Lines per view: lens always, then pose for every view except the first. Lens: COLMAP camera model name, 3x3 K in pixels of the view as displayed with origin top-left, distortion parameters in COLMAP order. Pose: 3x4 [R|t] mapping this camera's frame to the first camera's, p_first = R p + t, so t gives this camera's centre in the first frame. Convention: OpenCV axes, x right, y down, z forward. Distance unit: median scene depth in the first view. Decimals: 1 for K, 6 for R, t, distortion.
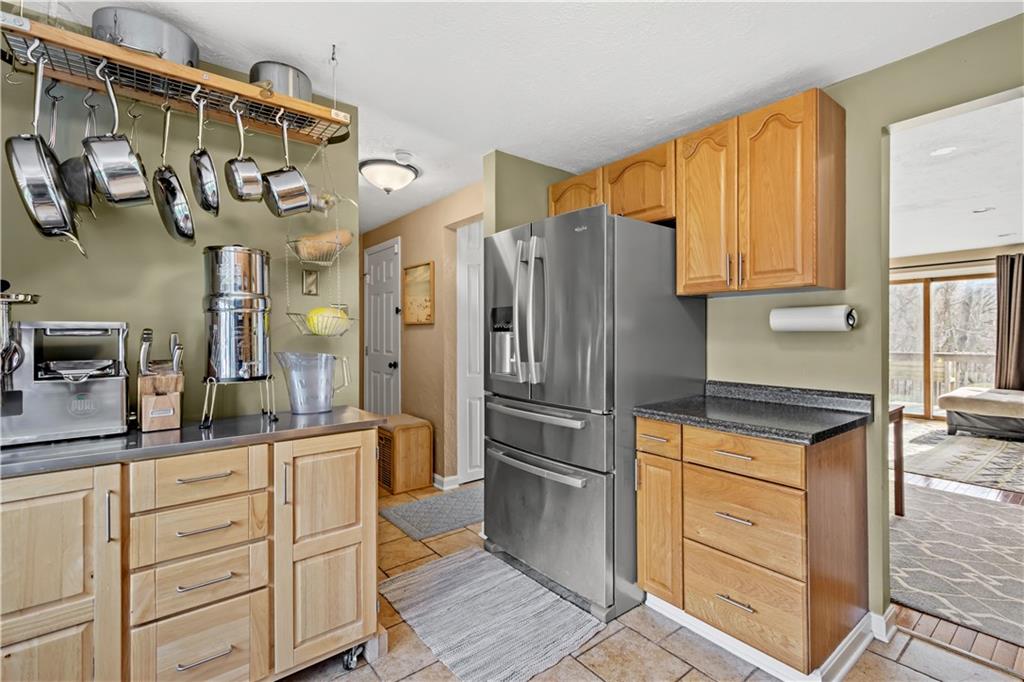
lens RADIAL K [[457.2, 0, 518.8], [0, 457.2, 336.0], [0, 0, 1]] dist [0.011652, -0.000592]
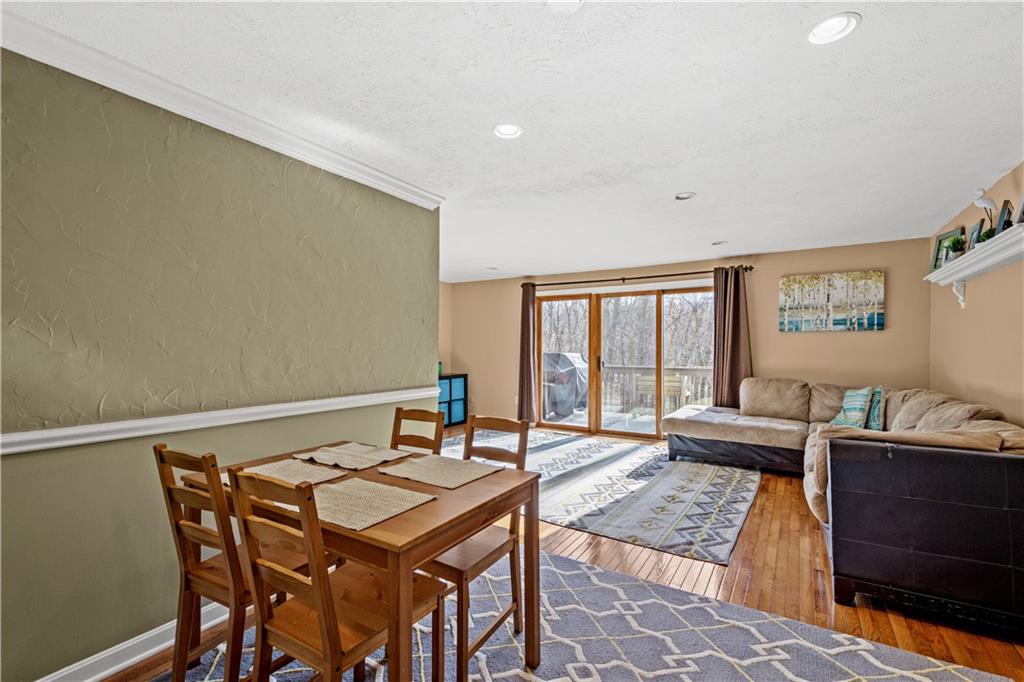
lens RADIAL K [[439.5, 0, 502.4], [0, 439.5, 346.4], [0, 0, 1]] dist [0.014496, -0.000210]
pose [[0.952294, 0.005190, 0.305140, 0.335557], [-0.004141, 0.999983, -0.004084, -0.005528], [-0.305156, 0.002626, 0.952299, 0.261491]]
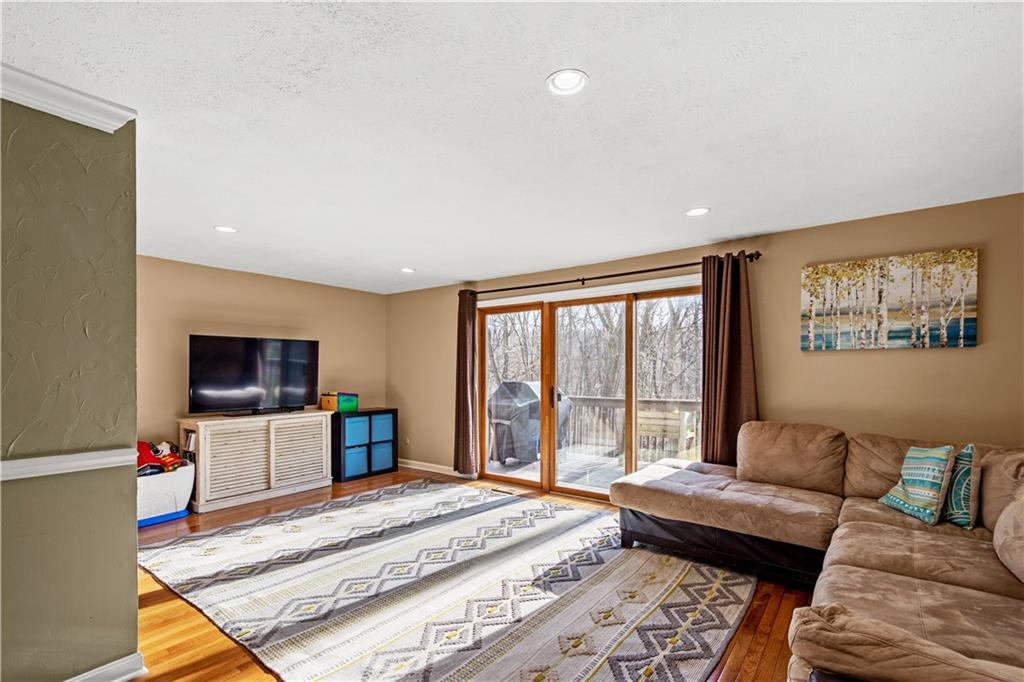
lens RADIAL K [[457.2, 0, 495.7], [0, 457.2, 377.2], [0, 0, 1]] dist [0.011652, -0.000592]
pose [[0.974916, 0.000561, 0.222571, 0.609716], [-0.002238, 0.999971, 0.007284, -0.010236], [-0.222561, -0.007600, 0.974889, 0.437653]]
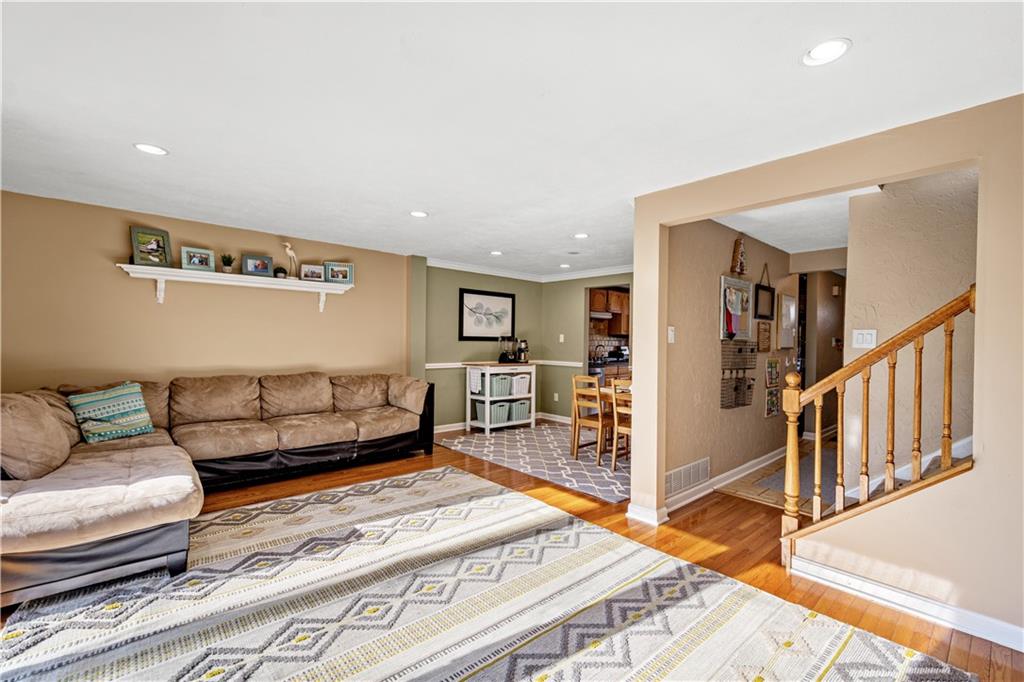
lens RADIAL K [[457.2, 0, 514.4], [0, 457.2, 340.4], [0, 0, 1]] dist [0.011652, -0.000592]
pose [[-0.998071, -0.010289, -0.061223, 0.616122], [-0.010692, 0.999923, 0.006254, -0.014791], [0.061154, 0.006896, -0.998104, 1.394261]]
